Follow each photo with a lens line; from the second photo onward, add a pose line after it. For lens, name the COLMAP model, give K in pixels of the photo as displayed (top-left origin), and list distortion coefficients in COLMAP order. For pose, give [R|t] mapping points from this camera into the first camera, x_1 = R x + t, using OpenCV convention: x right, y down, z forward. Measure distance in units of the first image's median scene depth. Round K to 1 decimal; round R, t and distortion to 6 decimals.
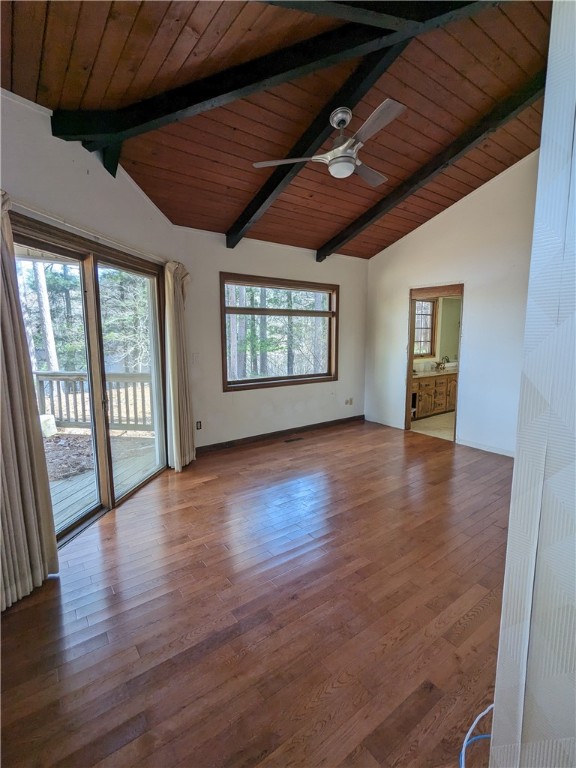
lens RADIAL K [[363.7, 0, 289.4], [0, 363.7, 382.3], [0, 0, 1]] dist [-0.001099, 0.000239]
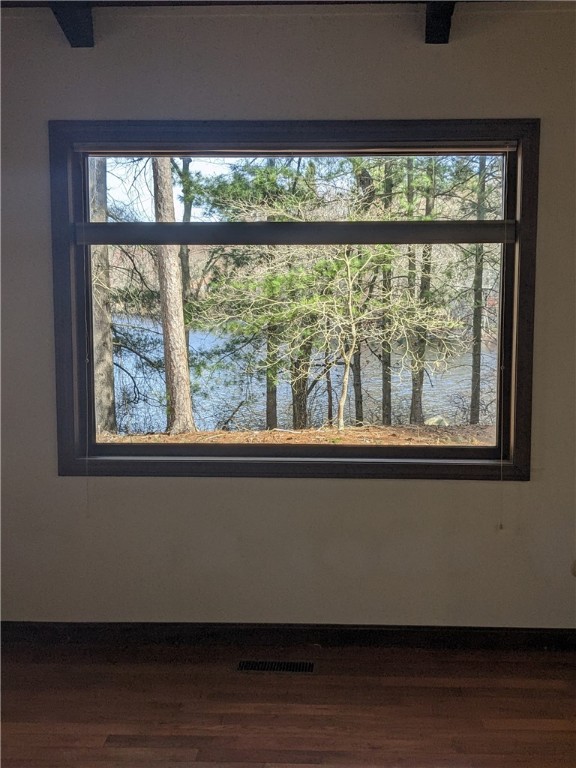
lens RADIAL K [[949.4, 0, 288.0], [0, 949.4, 384.0], [0, 0, 1]] dist [0.012628, 0.023021]
pose [[0.778874, 0.062897, -0.624018, 0.466802], [-0.084308, 0.996428, -0.004796, -0.062507], [0.621488, 0.056345, 0.781395, 0.386192]]
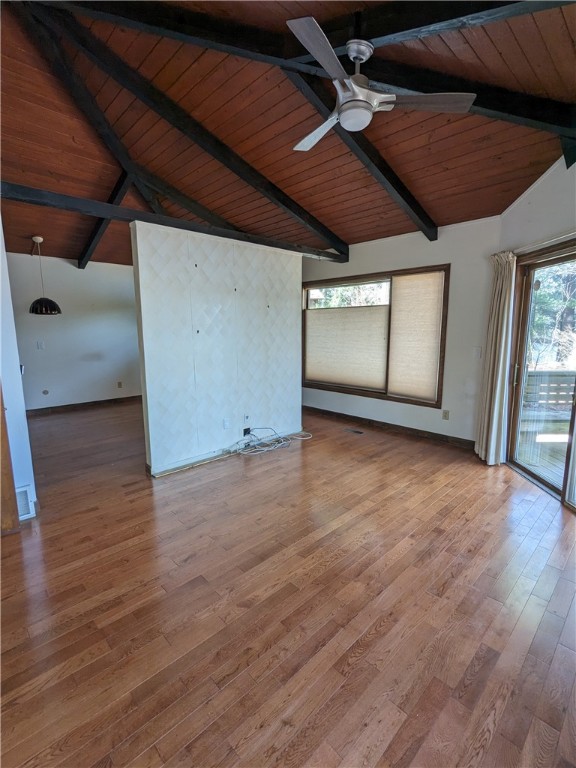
lens RADIAL K [[363.7, 0, 289.4], [0, 363.7, 382.3], [0, 0, 1]] dist [-0.001099, 0.000239]
pose [[-0.992182, 0.024029, -0.122462, 0.215809], [-0.012220, 0.957865, 0.286959, -0.145097], [0.124197, 0.286212, -0.950083, 1.029891]]
